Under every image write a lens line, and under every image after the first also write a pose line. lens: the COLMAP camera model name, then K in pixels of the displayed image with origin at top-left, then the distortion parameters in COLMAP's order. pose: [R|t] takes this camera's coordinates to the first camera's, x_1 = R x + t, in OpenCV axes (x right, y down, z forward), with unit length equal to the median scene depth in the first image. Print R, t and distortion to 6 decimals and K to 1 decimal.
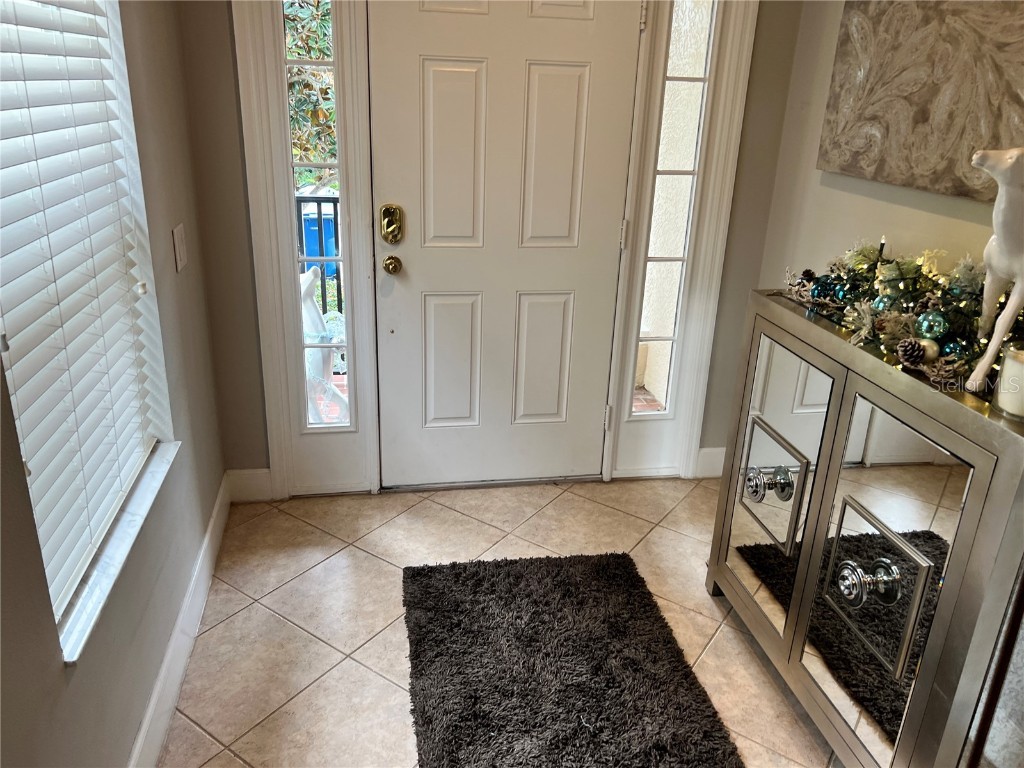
lens RADIAL K [[768.1, 0, 512.4], [0, 768.1, 379.1], [0, 0, 1]] dist [0.056143, -0.052139]
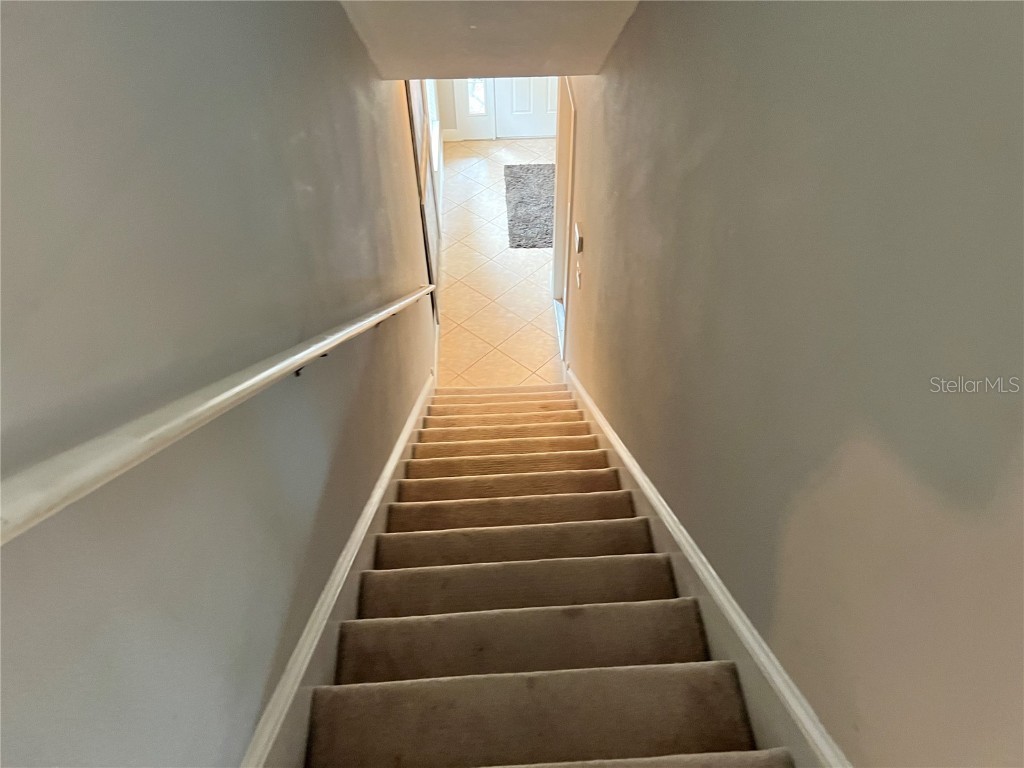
lens RADIAL K [[768.1, 0, 512.4], [0, 768.1, 379.1], [0, 0, 1]] dist [0.056143, -0.052139]
pose [[0.989884, 0.063568, -0.126844, 0.327005], [-0.003181, 0.903734, 0.428082, -0.291966], [0.141845, -0.423348, 0.894794, -2.051077]]
